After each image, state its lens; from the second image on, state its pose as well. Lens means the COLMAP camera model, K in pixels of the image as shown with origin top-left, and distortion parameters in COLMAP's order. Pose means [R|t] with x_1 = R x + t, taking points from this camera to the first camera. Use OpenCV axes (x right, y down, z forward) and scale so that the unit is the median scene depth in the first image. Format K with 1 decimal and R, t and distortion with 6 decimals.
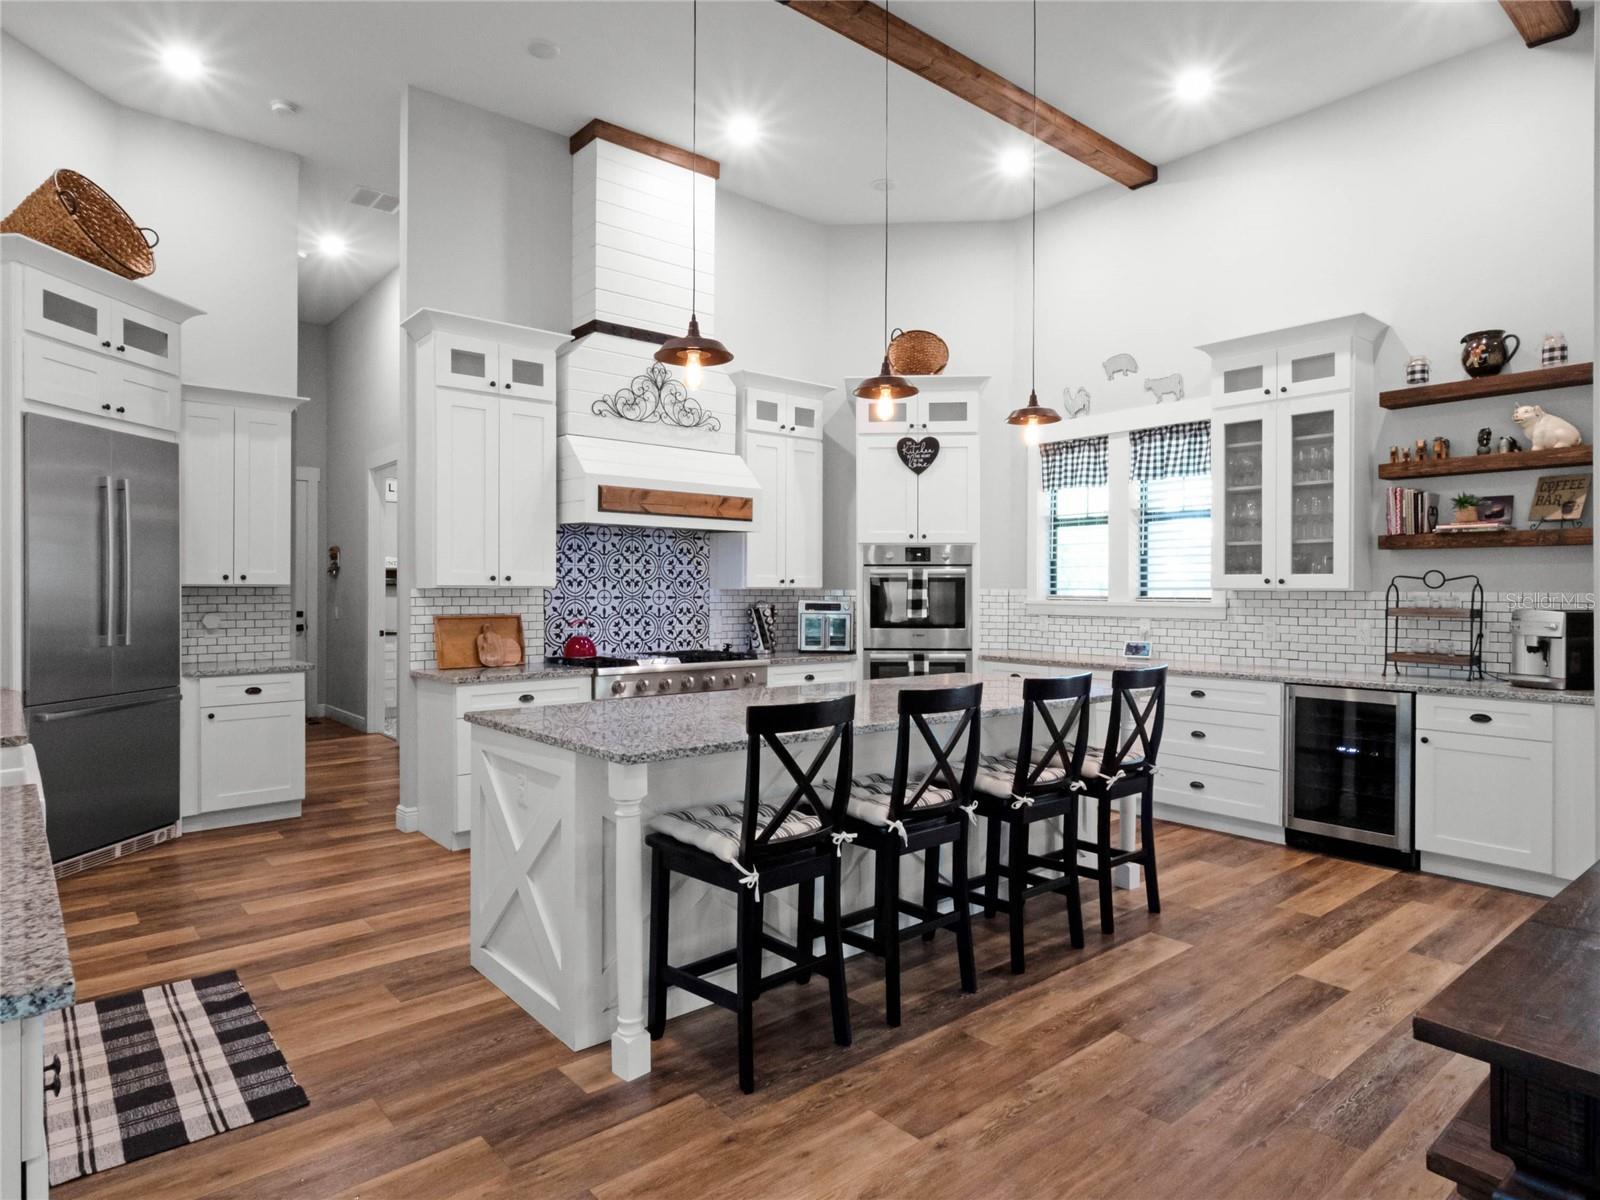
lens RADIAL K [[922.5, 0, 803.3], [0, 922.5, 593.6], [0, 0, 1]] dist [-0.008199, -0.004882]
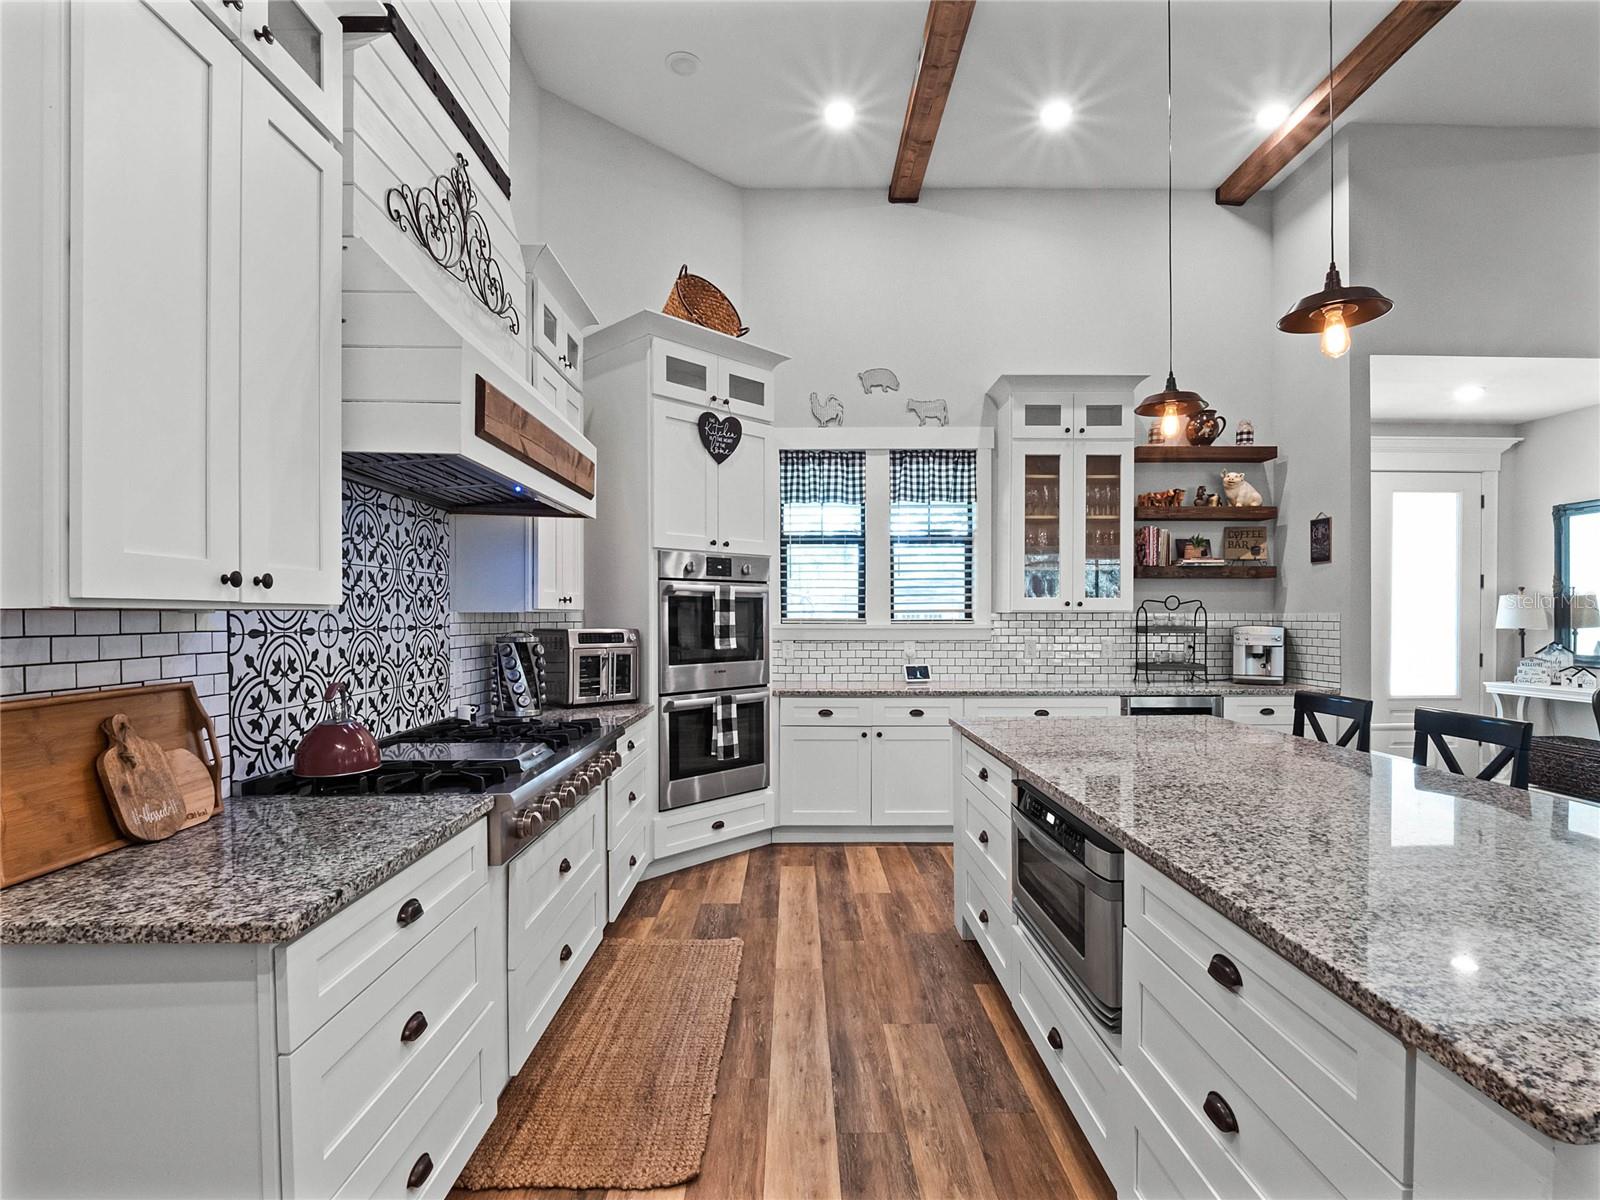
lens RADIAL K [[788.5, 0, 803.7], [0, 788.5, 616.5], [0, 0, 1]] dist [-0.008548, -0.003444]
pose [[0.639123, -0.005794, 0.769083, -0.363757], [0.006175, 0.999978, 0.002402, -0.002149], [-0.769080, 0.003214, 0.639145, 0.562326]]
